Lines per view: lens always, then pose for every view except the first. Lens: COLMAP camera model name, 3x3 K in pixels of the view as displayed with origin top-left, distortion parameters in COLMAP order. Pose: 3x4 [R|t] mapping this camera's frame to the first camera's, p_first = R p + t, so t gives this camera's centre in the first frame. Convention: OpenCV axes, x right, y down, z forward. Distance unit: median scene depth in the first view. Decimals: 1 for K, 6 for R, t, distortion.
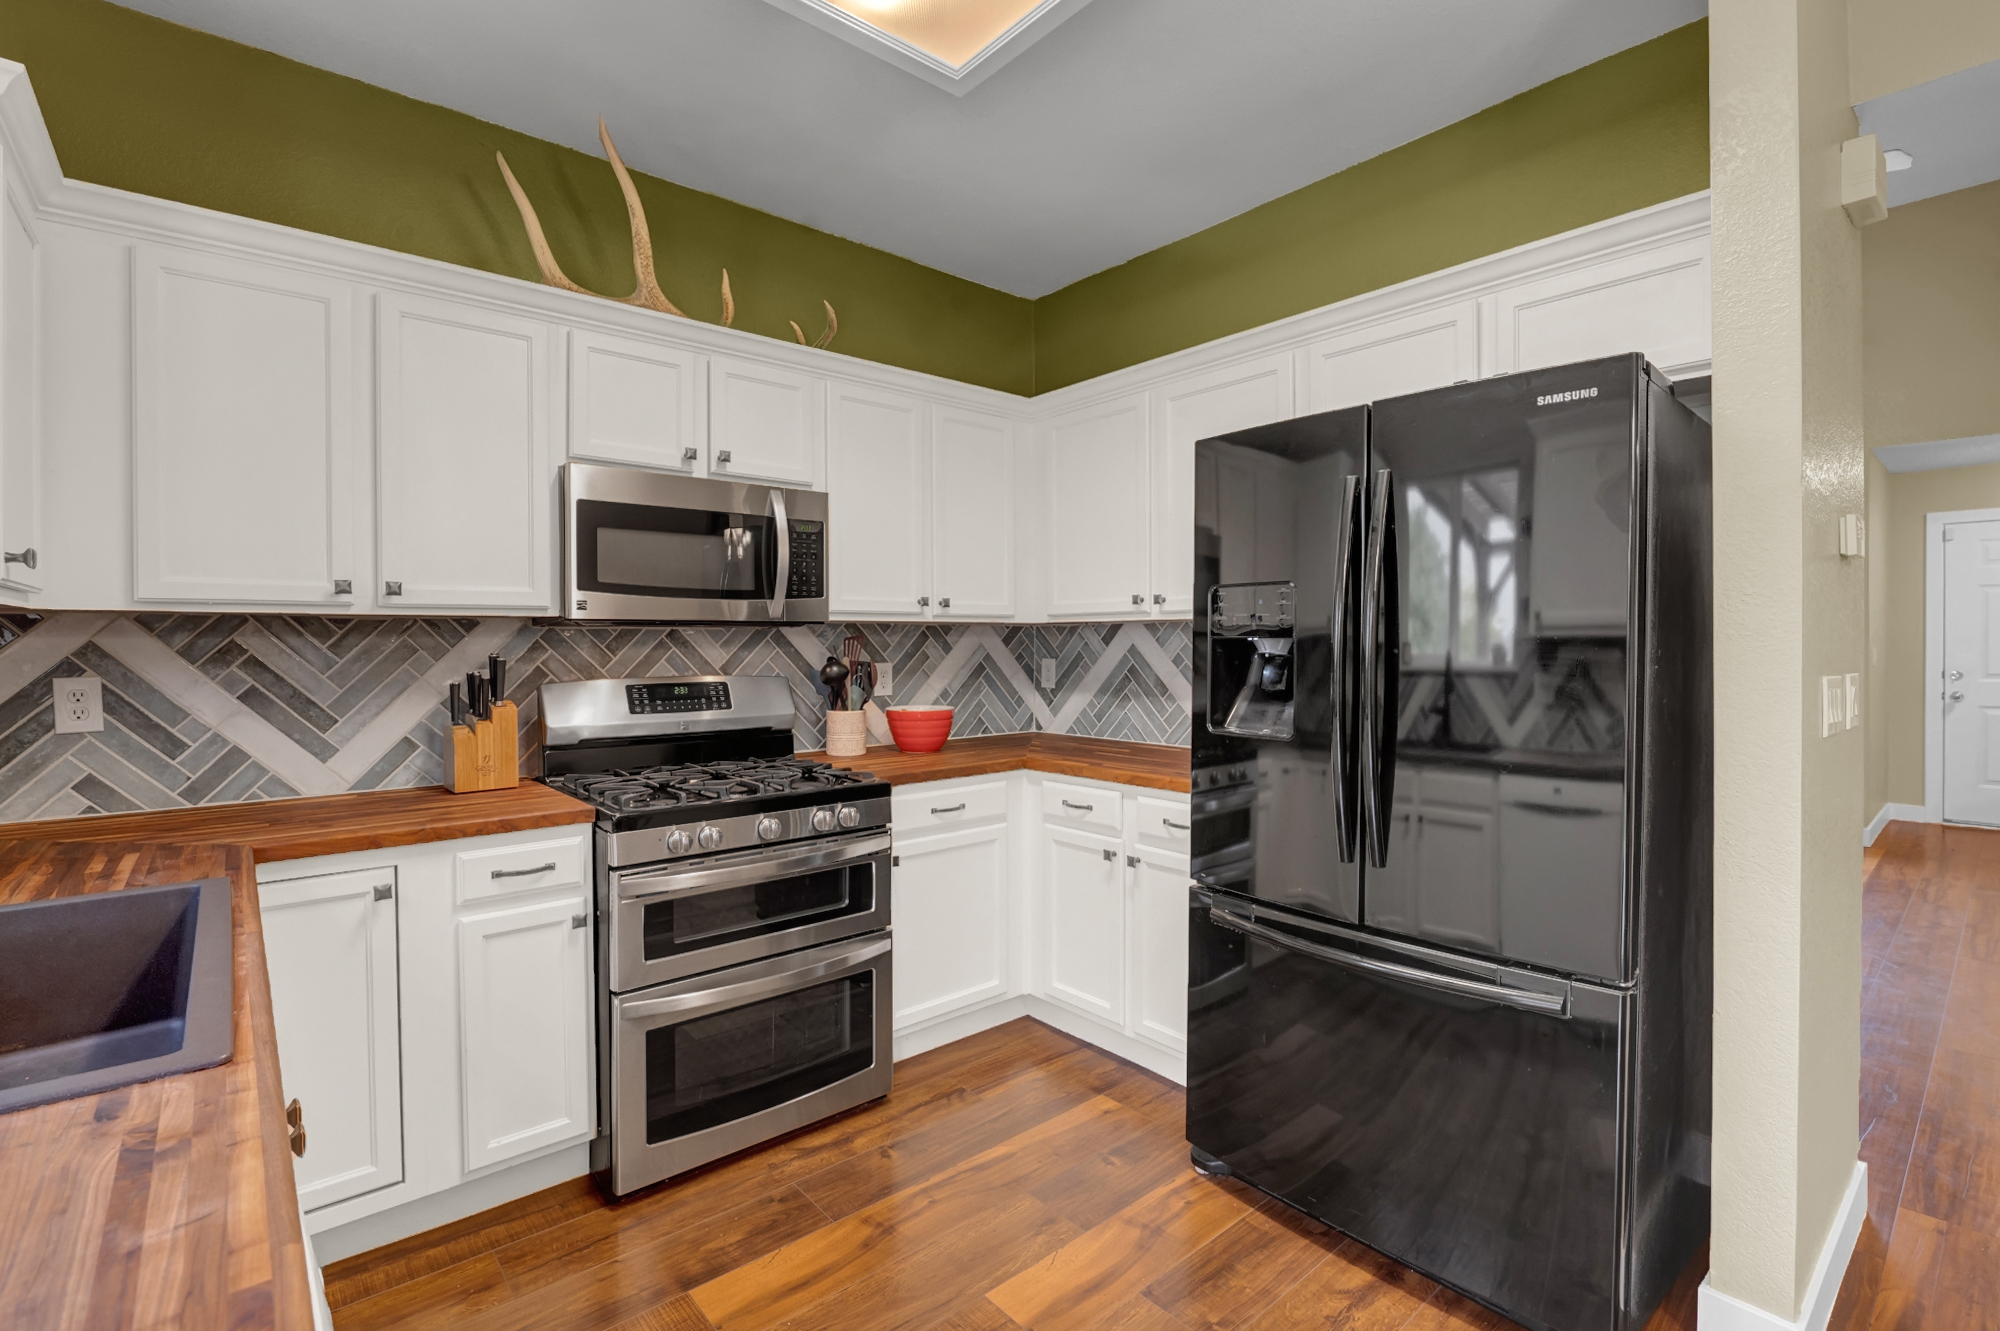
lens RADIAL K [[911.3, 0, 1000.0], [0, 911.3, 665.5], [0, 0, 1]] dist [-0.021310, 0.000082]
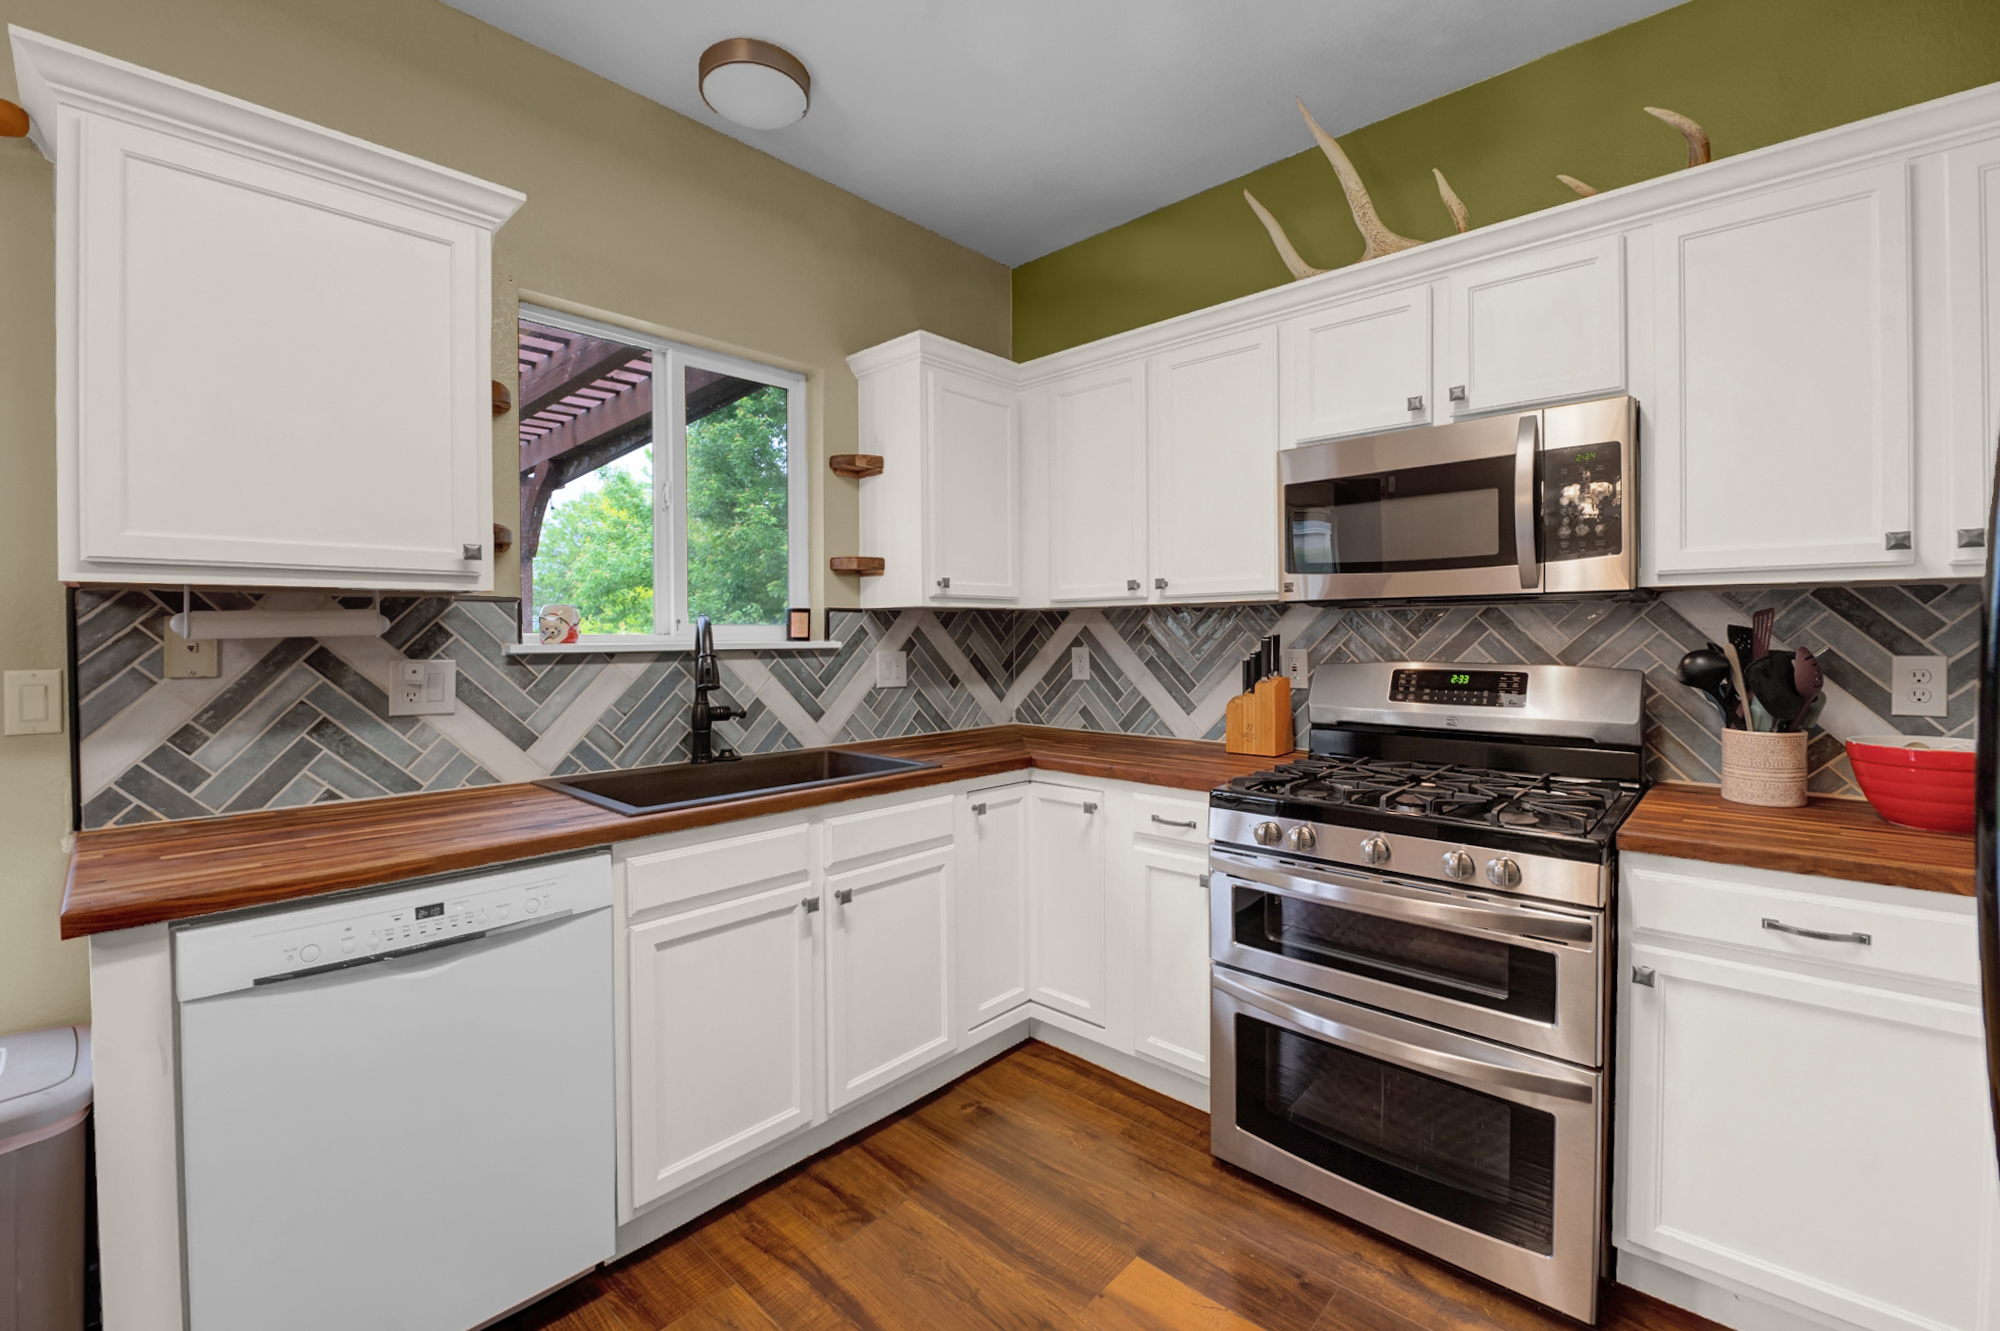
lens RADIAL K [[834.6, 0, 1003.6], [0, 834.6, 649.5], [0, 0, 1]] dist [-0.000360, -0.006750]
pose [[0.111930, 0.024010, -0.993426, 0.478552], [-0.013796, 0.999649, 0.022606, -0.015378], [0.993620, 0.011175, 0.112222, 0.618911]]
